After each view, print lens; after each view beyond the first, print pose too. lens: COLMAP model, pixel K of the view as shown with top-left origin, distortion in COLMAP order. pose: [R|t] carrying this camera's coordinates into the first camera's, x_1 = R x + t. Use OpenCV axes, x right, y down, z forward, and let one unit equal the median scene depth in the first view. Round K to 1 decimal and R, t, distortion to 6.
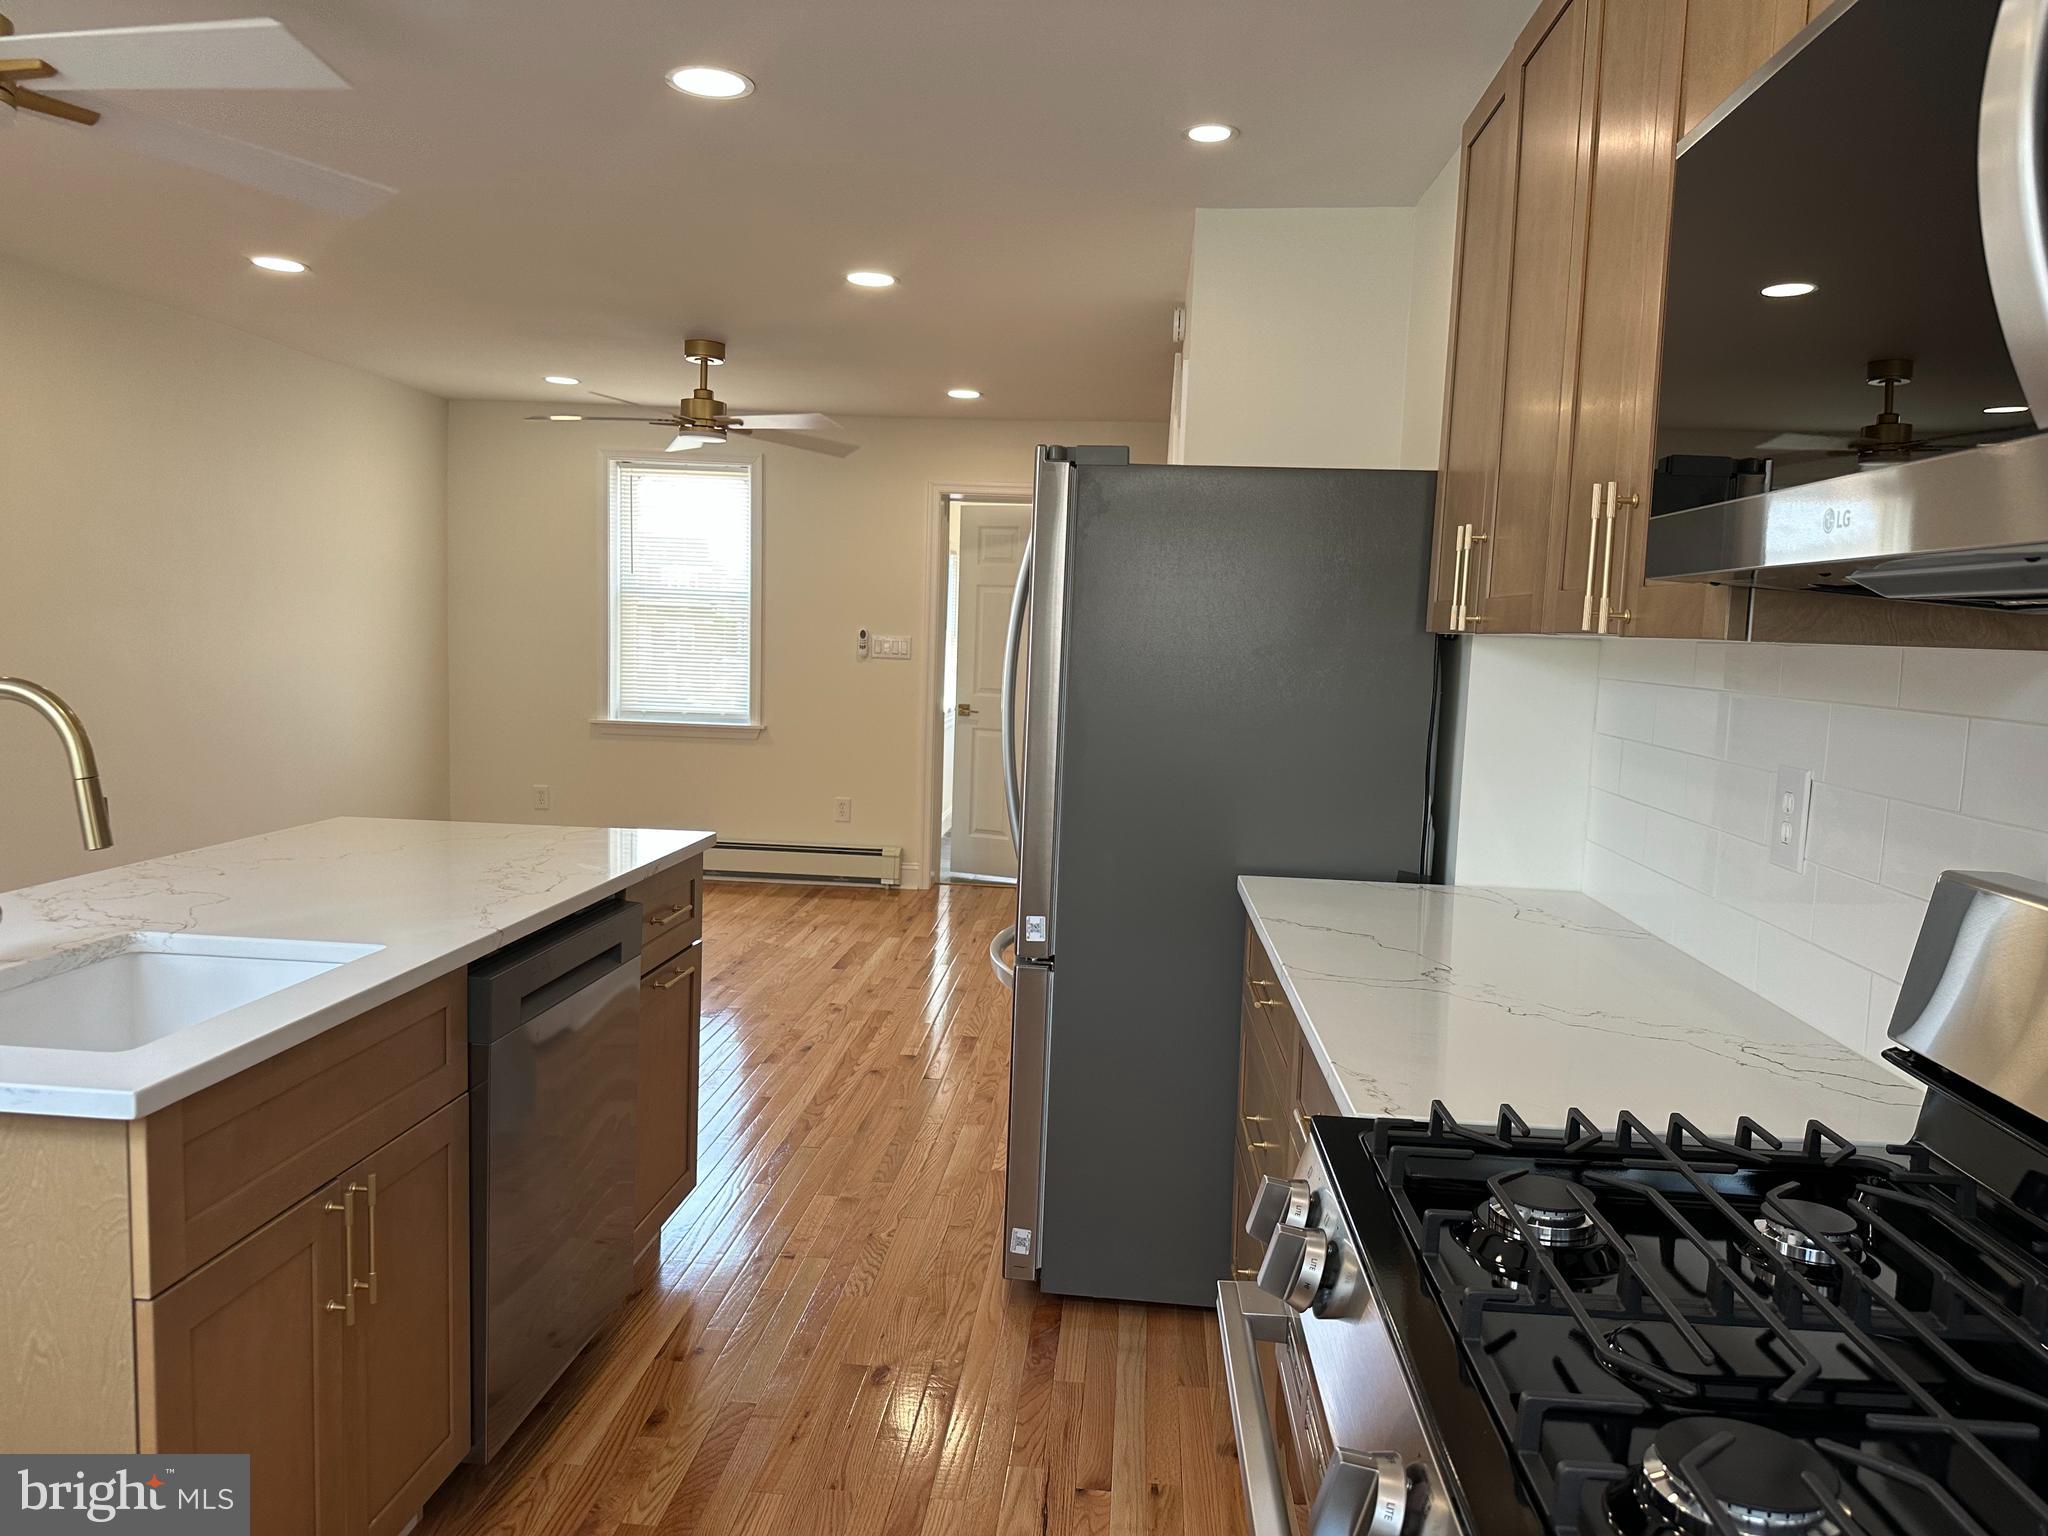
lens RADIAL K [[1421.2, 0, 1029.6], [0, 1421.2, 772.9], [0, 0, 1]] dist [0.004924, -0.006519]
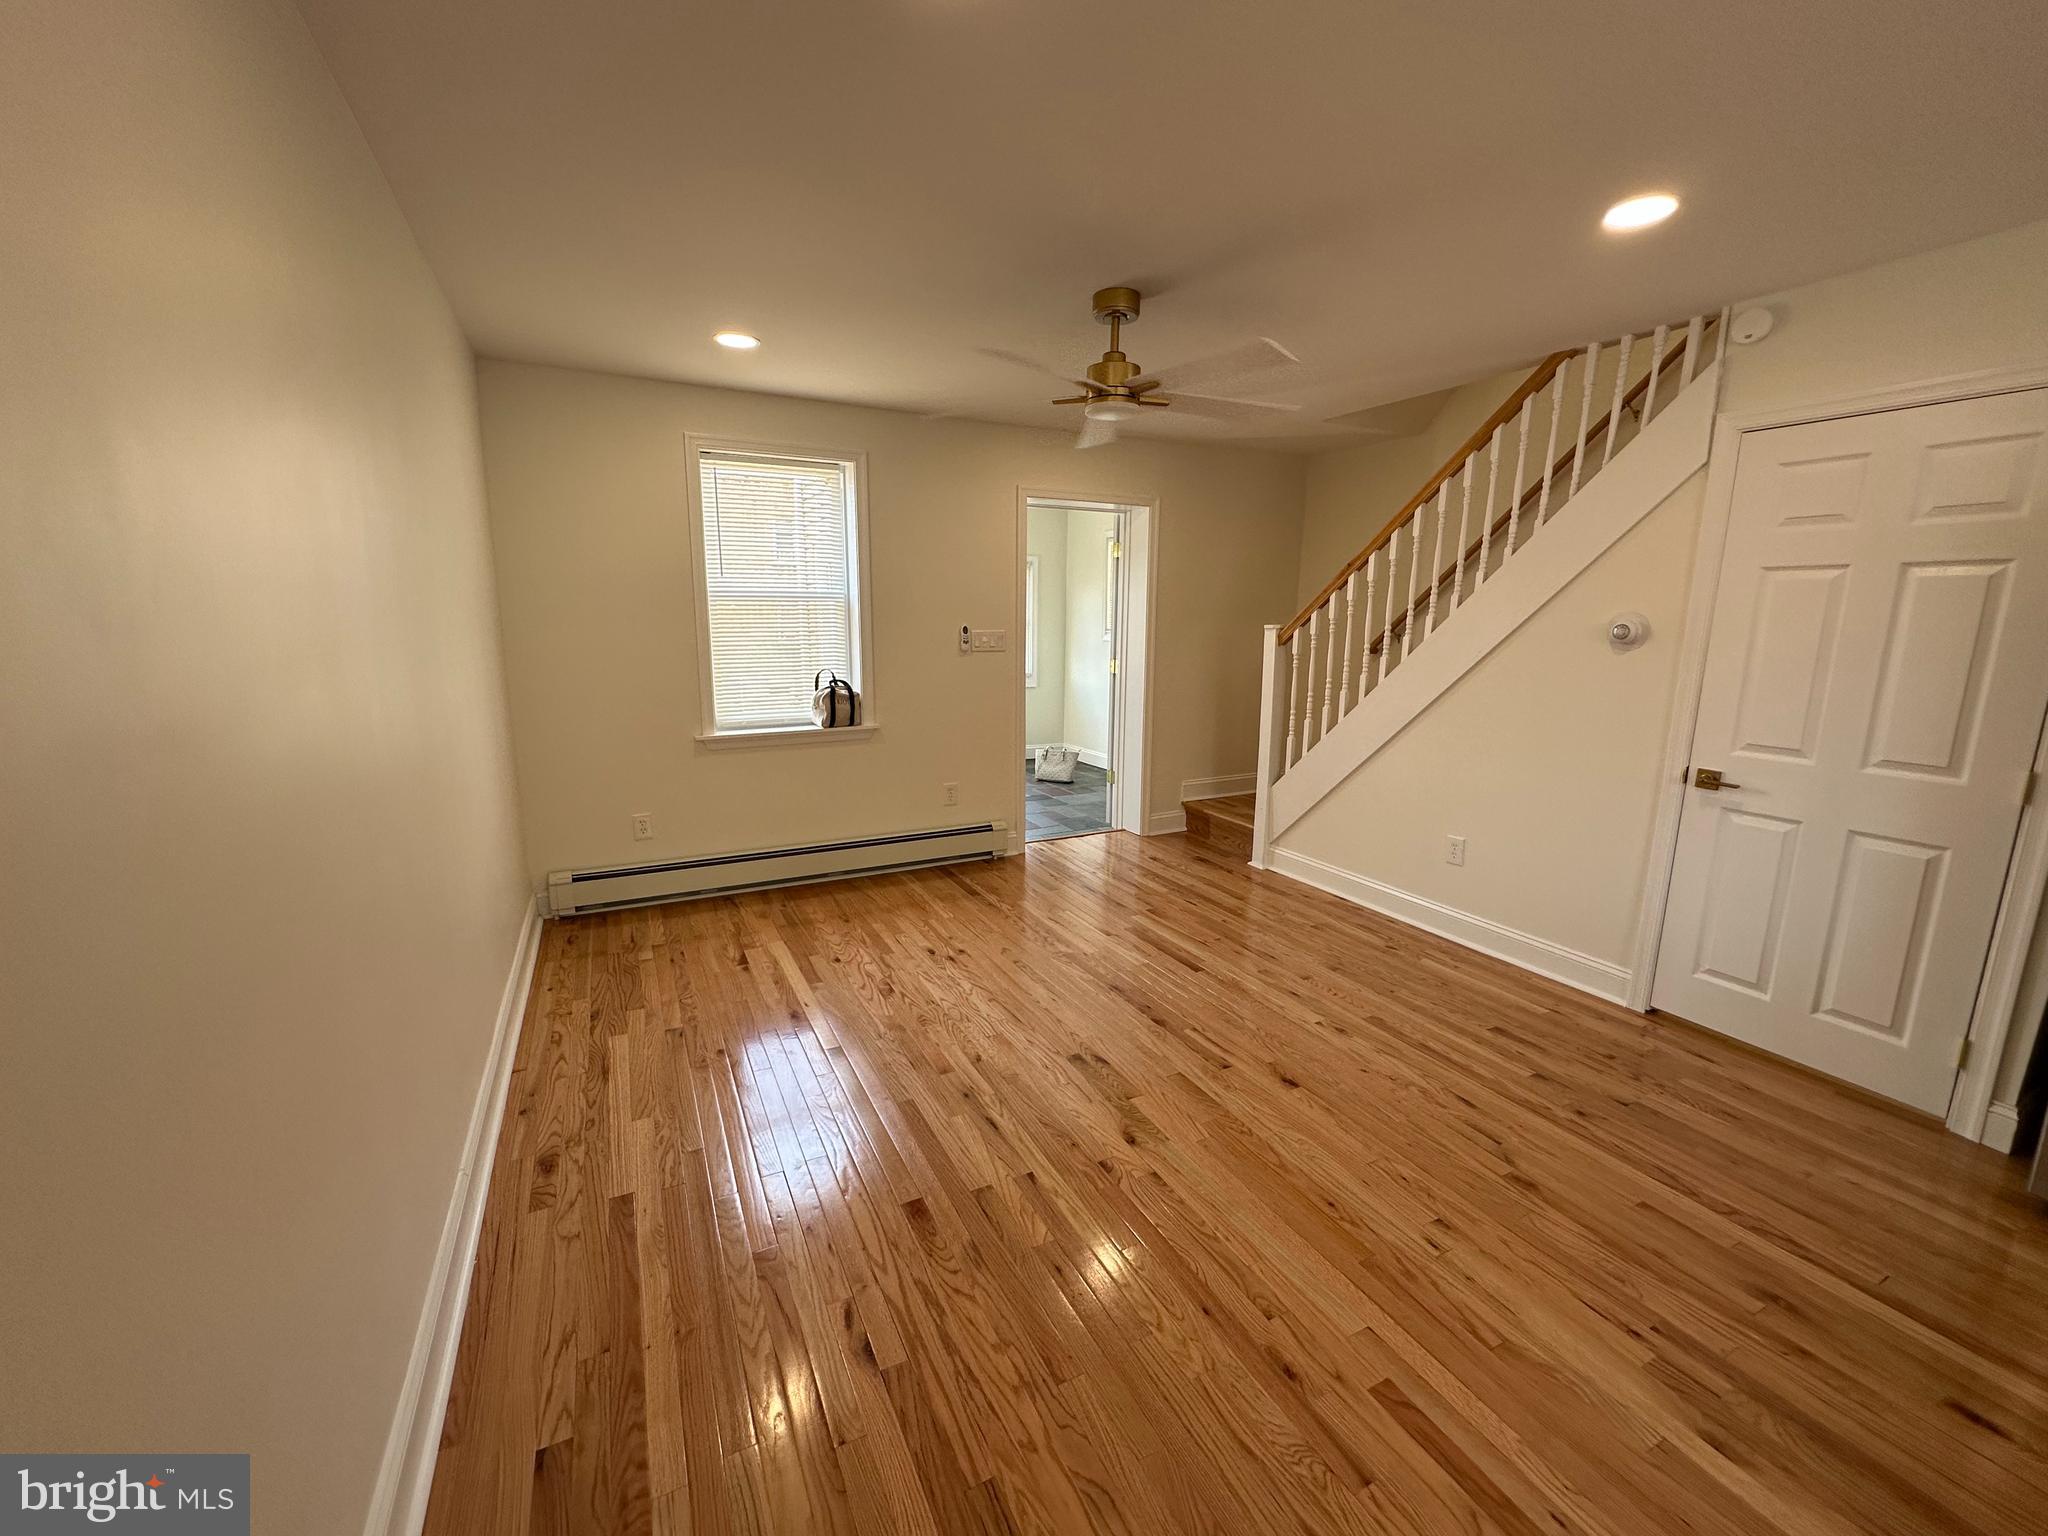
lens RADIAL K [[824.3, 0, 1016.3], [0, 824.3, 766.7], [0, 0, 1]] dist [-0.005400, 0.002211]
pose [[0.854466, -0.126341, 0.503910, -0.543685], [0.074891, 0.989802, 0.121173, -0.090620], [-0.514080, -0.065800, 0.855215, 0.593989]]
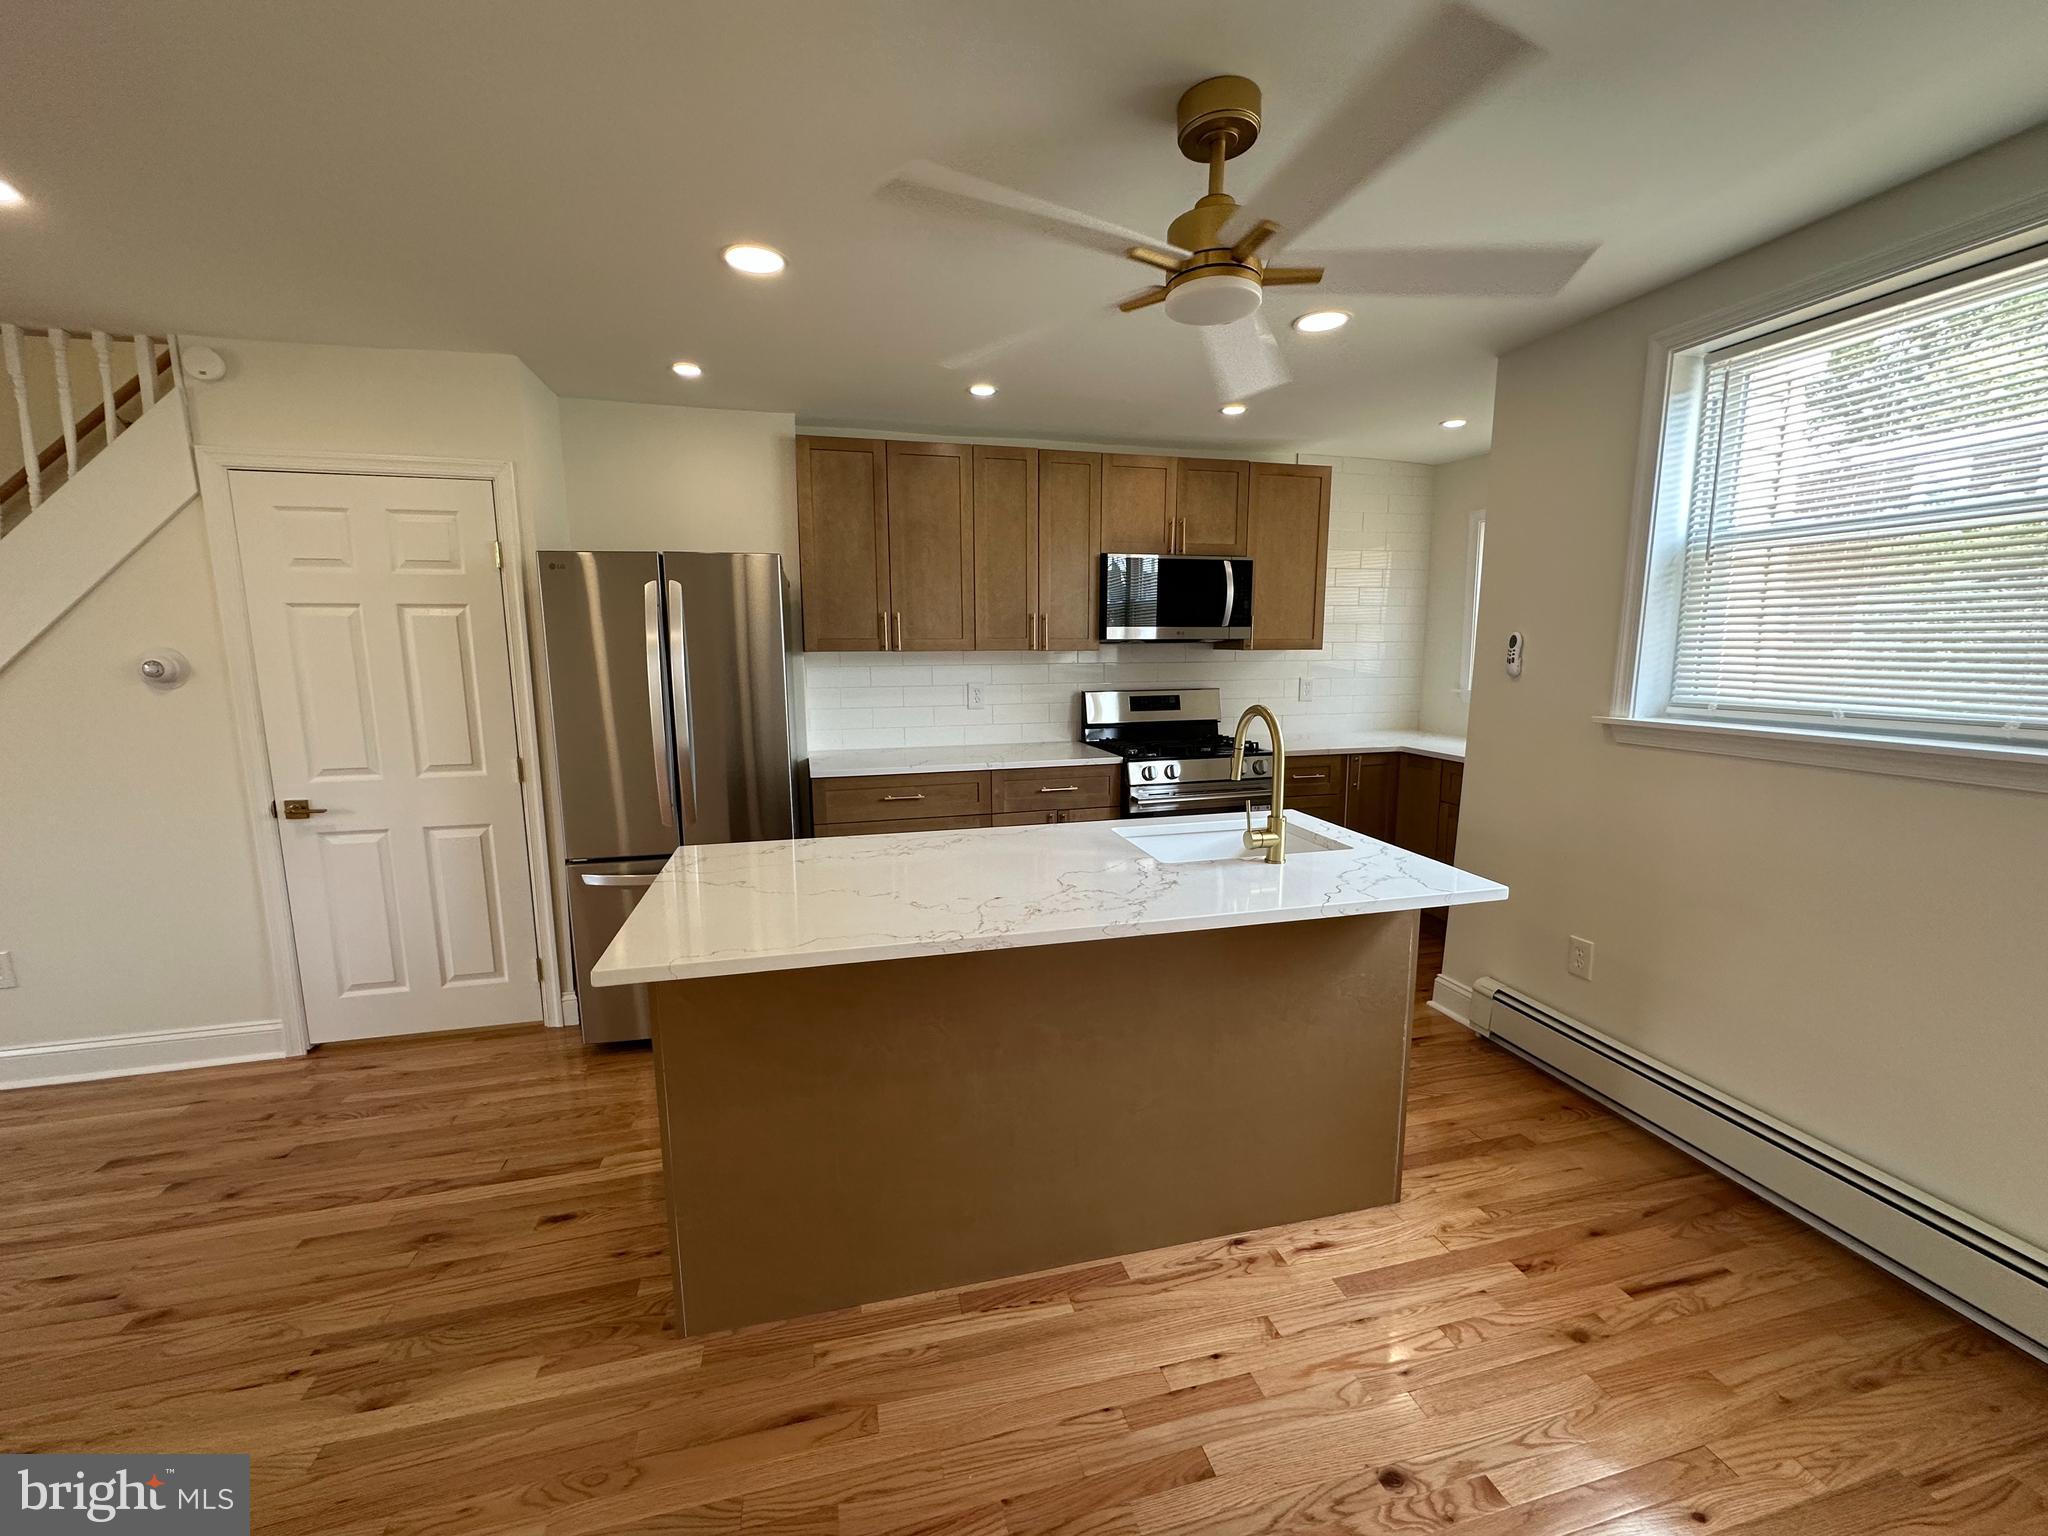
lens RADIAL K [[824.3, 0, 1031.4], [0, 824.3, 765.5], [0, 0, 1]] dist [-0.005400, 0.002211]
pose [[-0.328343, -0.172021, 0.928762, -0.549946], [0.088717, 0.973314, 0.211636, -0.084510], [-0.940383, 0.151886, -0.304320, 0.526873]]
